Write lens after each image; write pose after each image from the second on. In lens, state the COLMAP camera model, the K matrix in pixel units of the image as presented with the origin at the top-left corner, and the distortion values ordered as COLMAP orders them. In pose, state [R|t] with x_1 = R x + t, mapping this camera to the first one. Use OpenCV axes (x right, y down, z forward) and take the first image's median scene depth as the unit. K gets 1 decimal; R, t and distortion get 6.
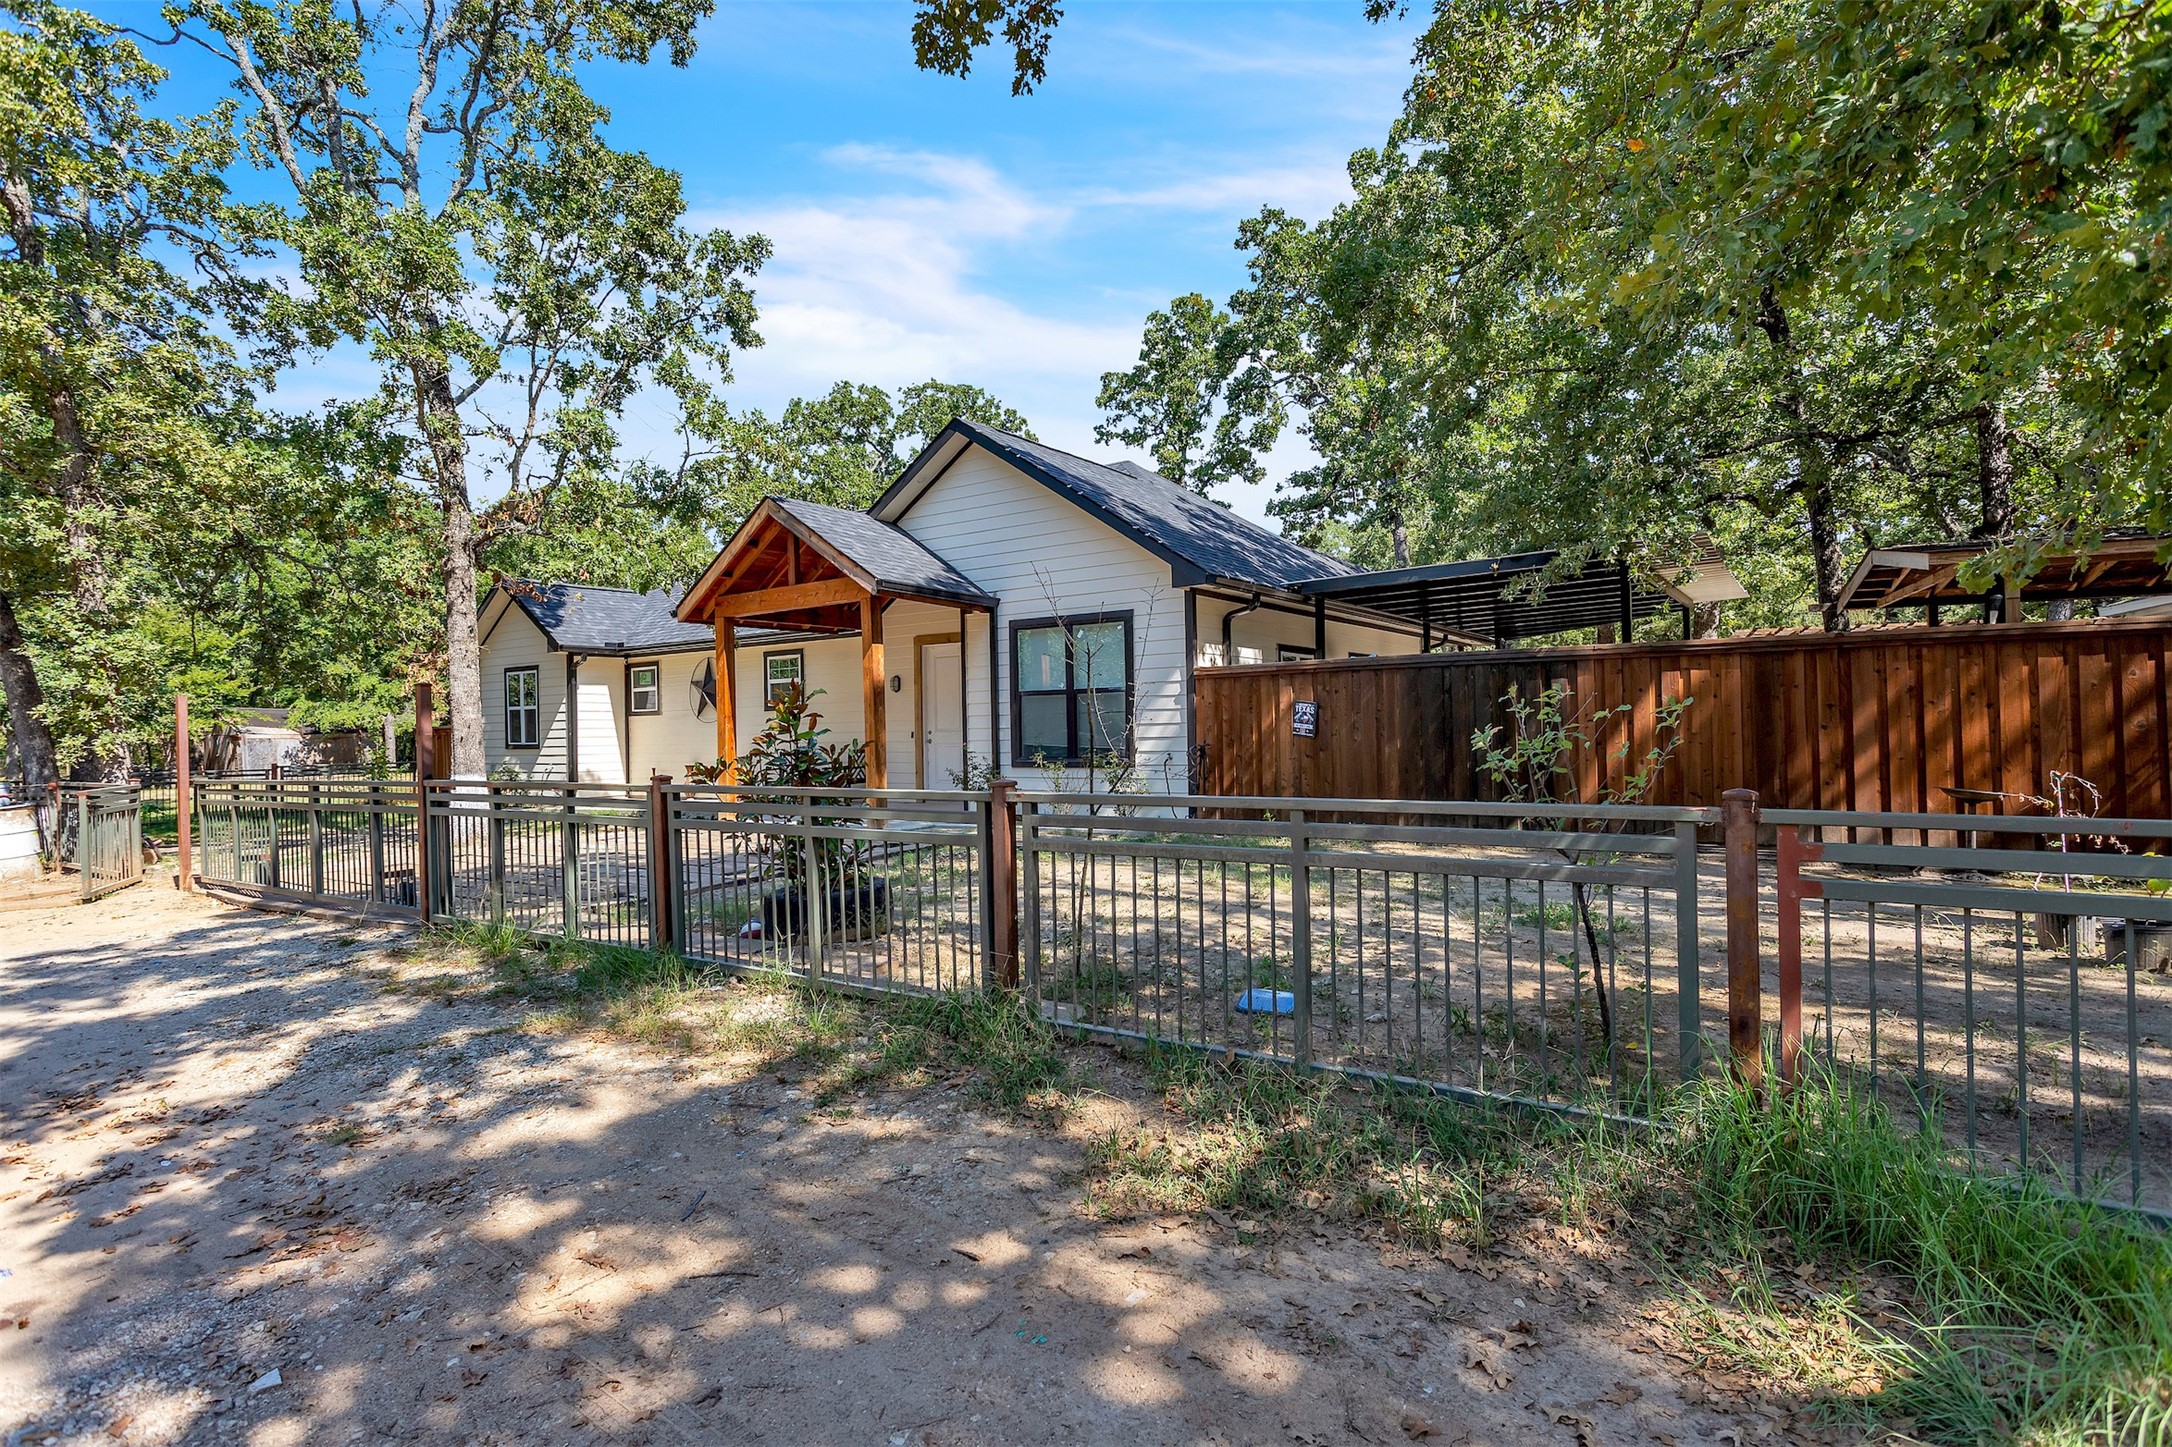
lens RADIAL K [[1038.8, 0, 1088.3], [0, 1038.8, 721.8], [0, 0, 1]] dist [0.006284, 0.001705]
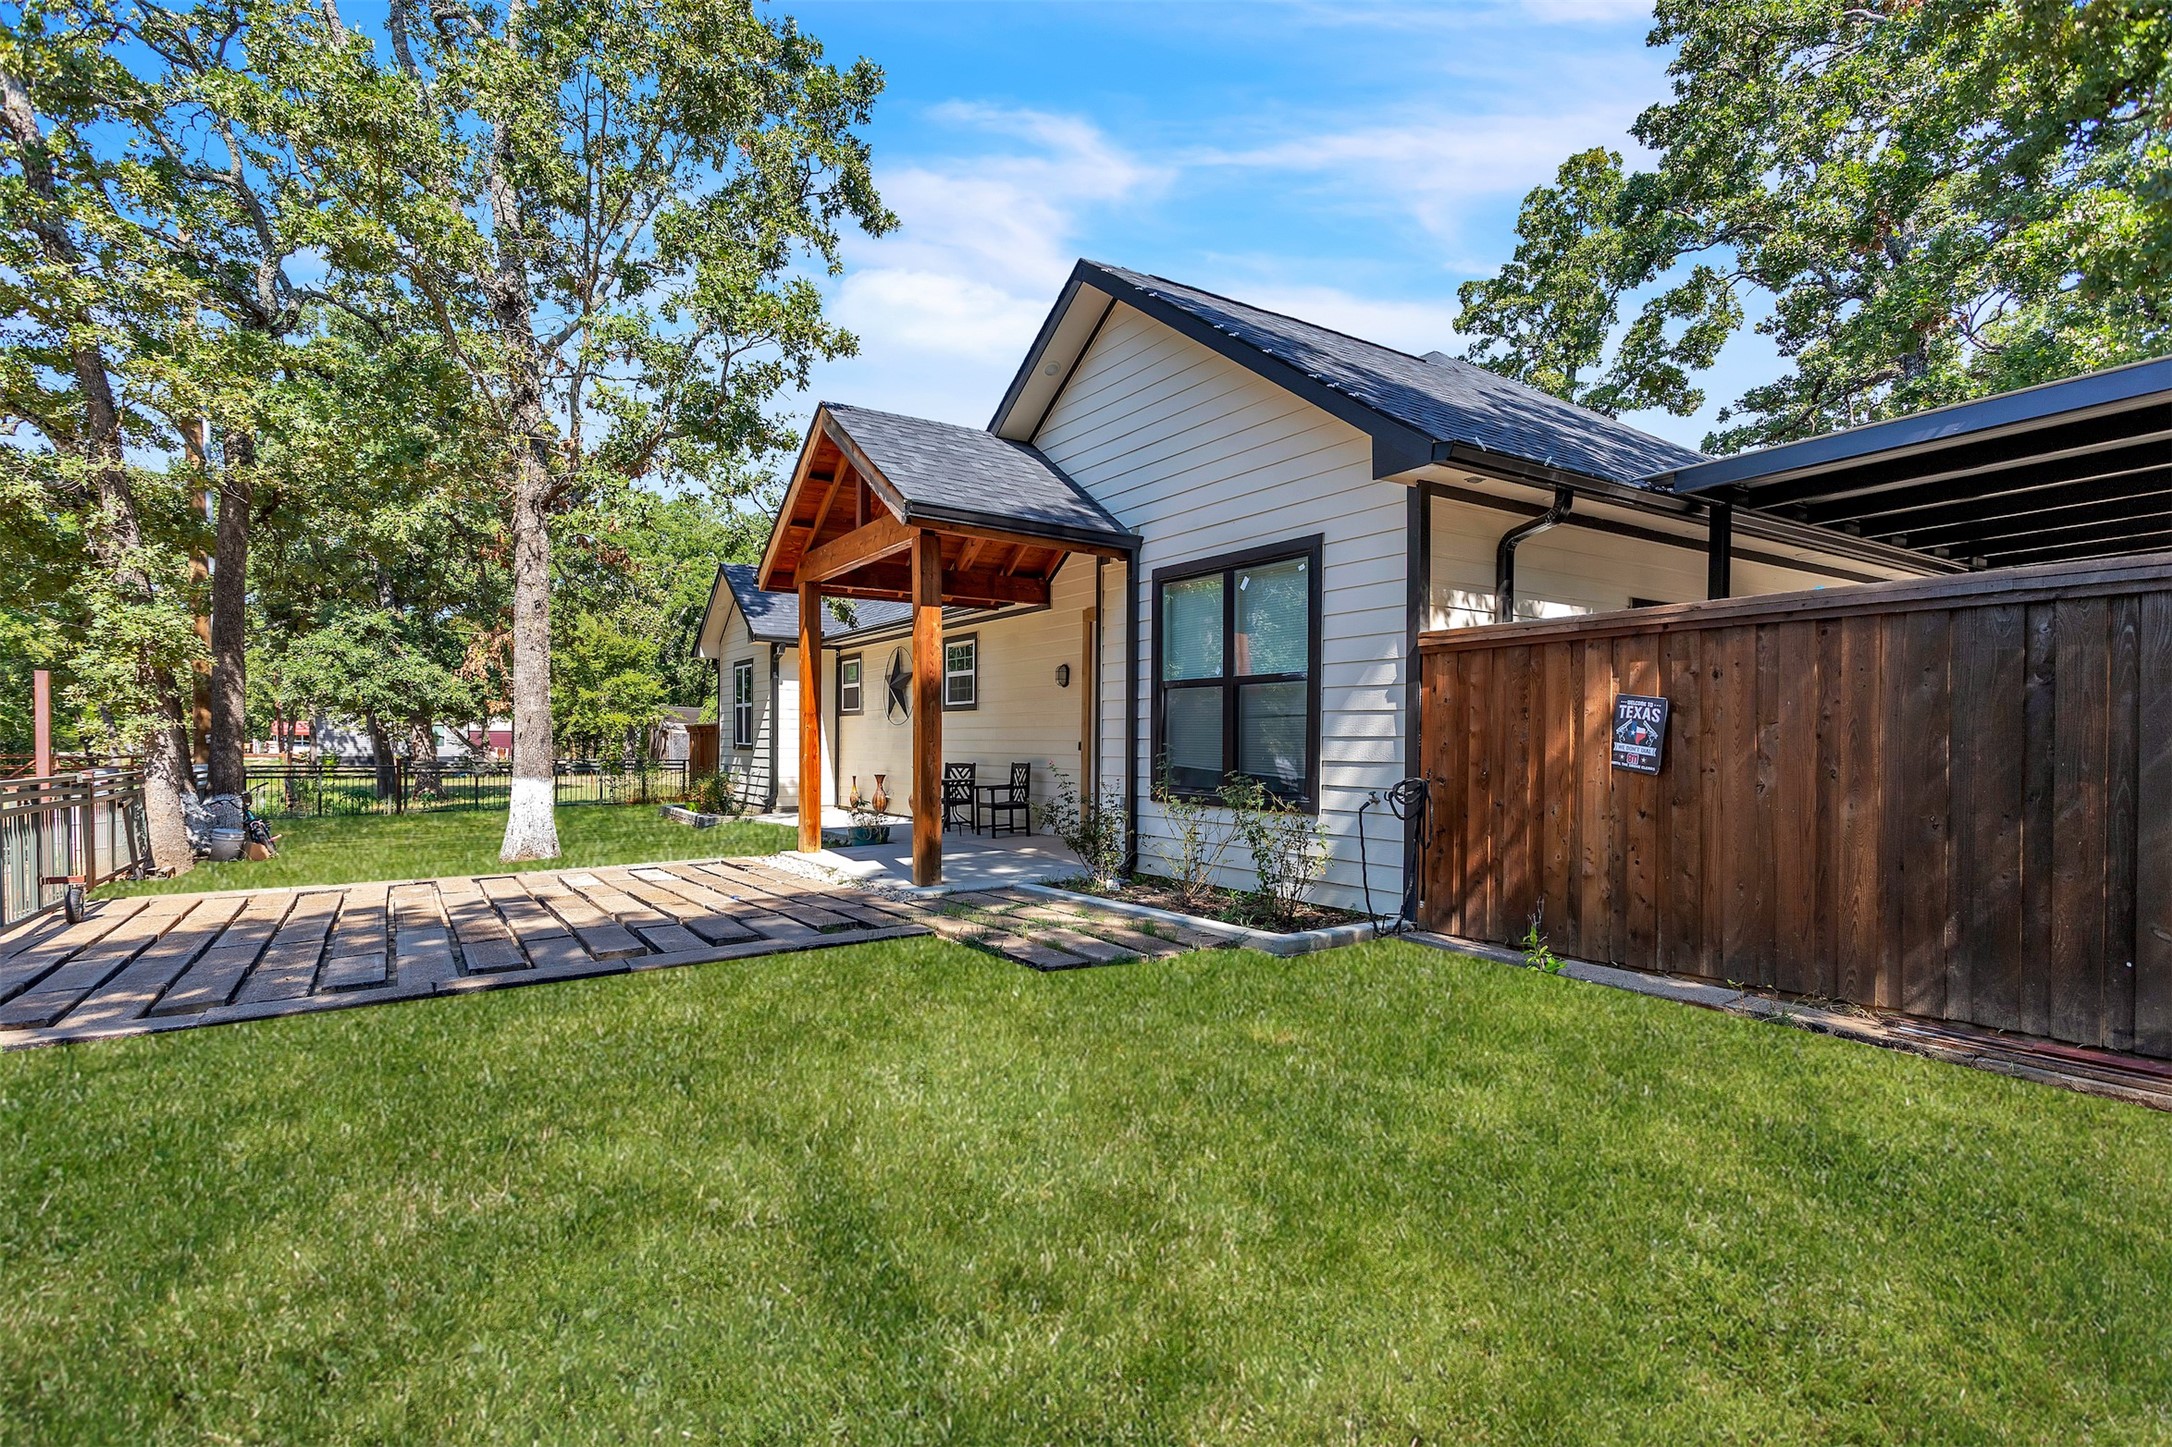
lens RADIAL K [[1038.8, 0, 1082.2], [0, 1038.8, 750.5], [0, 0, 1]] dist [0.006284, 0.001705]
pose [[0.924745, 0.029723, -0.379426, 0.098688], [-0.023385, 0.999500, 0.021303, 0.000183], [0.379869, -0.010827, 0.924977, 0.303378]]
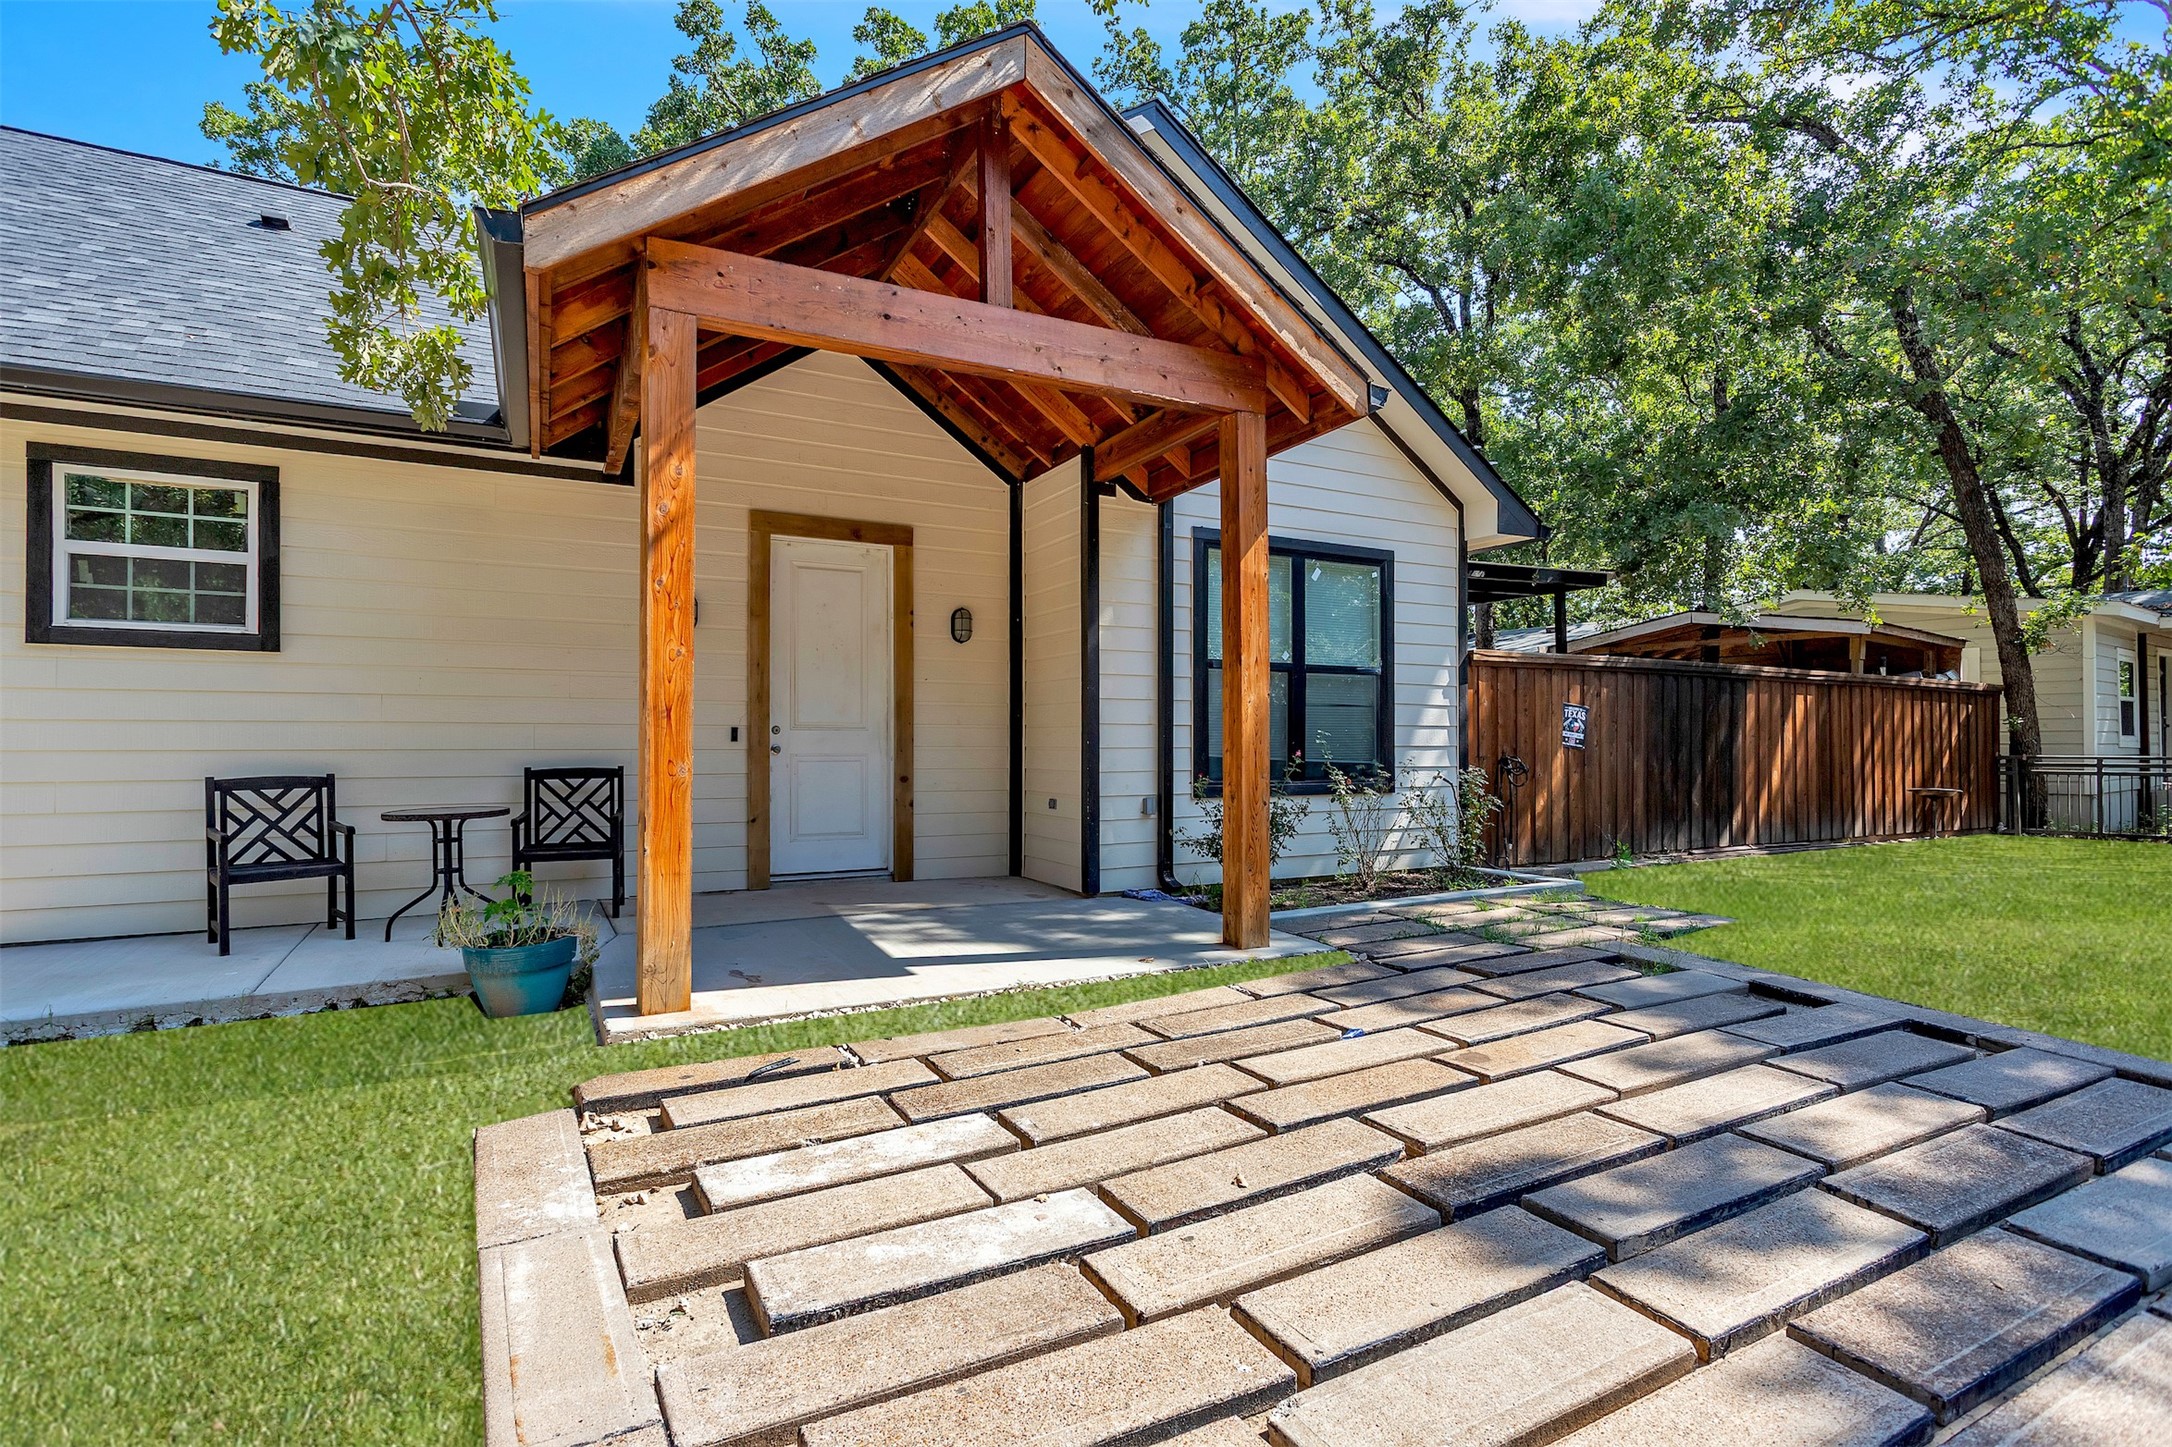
lens RADIAL K [[1038.8, 0, 1097.6], [0, 1038.8, 727.8], [0, 0, 1]] dist [0.006284, 0.001705]
pose [[0.468416, 0.037589, 0.882708, -0.442724], [-0.013814, 0.999284, -0.035223, 0.020682], [-0.883400, 0.004305, 0.468600, 0.608636]]
